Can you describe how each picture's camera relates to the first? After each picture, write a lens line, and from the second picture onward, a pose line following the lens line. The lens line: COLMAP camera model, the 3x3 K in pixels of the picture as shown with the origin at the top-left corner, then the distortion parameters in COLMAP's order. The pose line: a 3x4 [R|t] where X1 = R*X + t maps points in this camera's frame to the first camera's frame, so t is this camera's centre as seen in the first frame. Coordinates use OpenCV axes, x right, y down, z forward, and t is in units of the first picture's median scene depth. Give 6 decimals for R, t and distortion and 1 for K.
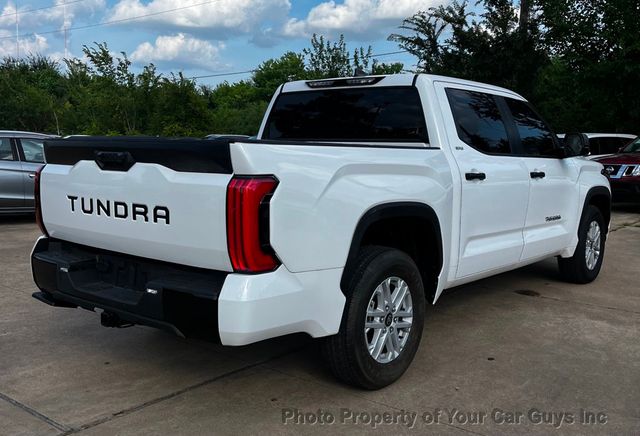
lens RADIAL K [[639.5, 0, 319.3], [0, 639.5, 197.3], [0, 0, 1]] dist [0.111021, -0.323397]
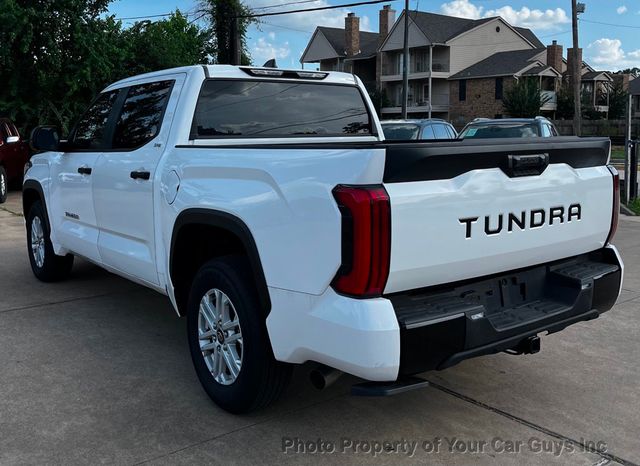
lens RADIAL K [[639.4, 0, 322.7], [0, 639.4, 181.2], [0, 0, 1]] dist [0.052181, -0.035868]
pose [[0.240686, -0.093274, 0.966111, -1.076184], [0.094286, 0.992911, 0.072372, -0.108403], [-0.966013, 0.073672, 0.247774, 0.914688]]
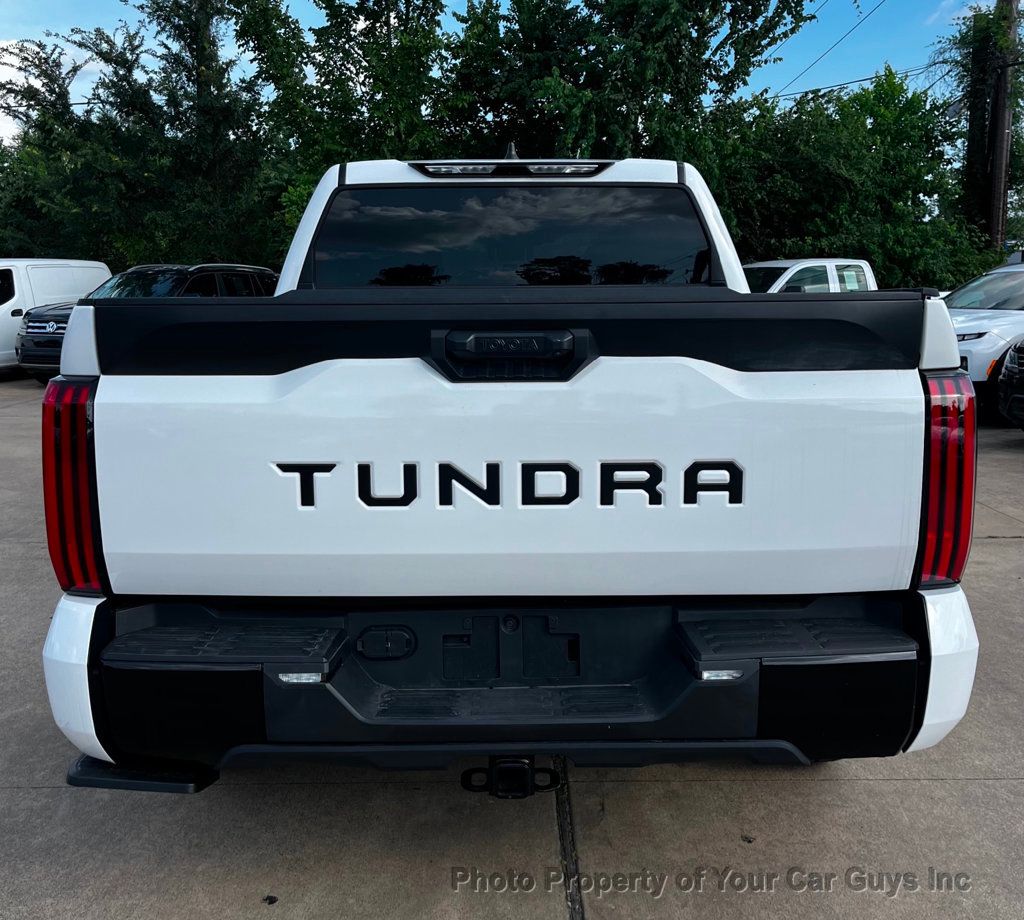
lens RADIAL K [[1069.4, 0, 514.9], [0, 1069.4, 418.2], [0, 0, 1]] dist [0.037040, -0.034068]
pose [[0.774180, -0.092217, 0.626212, -0.612666], [0.068296, 0.995724, 0.062199, -0.050801], [-0.629270, -0.005385, 0.777168, 0.452100]]
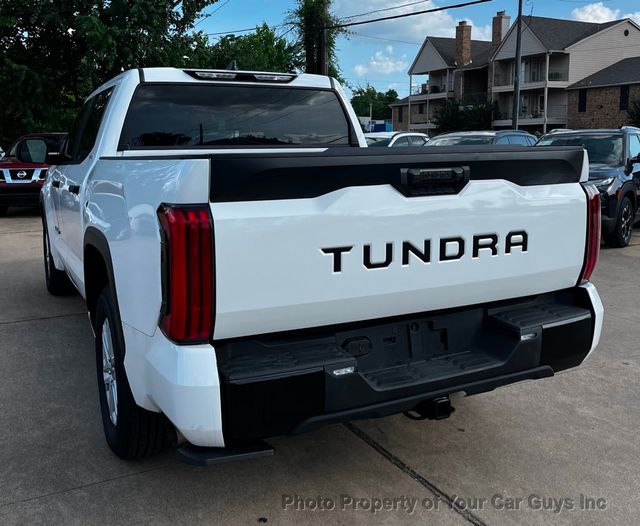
lens RADIAL K [[643.0, 0, 317.8], [0, 643.0, 214.9], [0, 0, 1]] dist [0.035966, -0.020824]
pose [[0.413482, -0.115473, 0.903160, -0.867791], [0.094841, 0.991992, 0.083410, -0.078039], [-0.905559, 0.051168, 0.421123, 0.715407]]
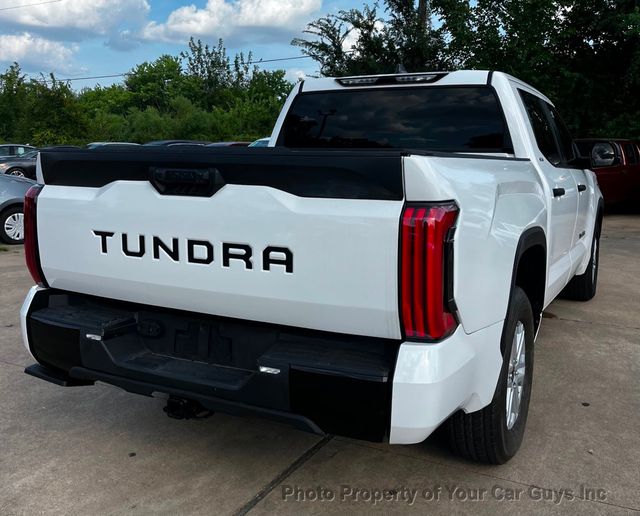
lens RADIAL K [[640.9, 0, 320.9], [0, 640.9, 221.0], [0, 0, 1]] dist [0.098431, -0.215478]
pose [[0.979485, -0.022851, 0.200218, -0.273667], [0.018197, 0.999520, 0.025057, -0.024892], [-0.200695, -0.020899, 0.979431, 0.251180]]
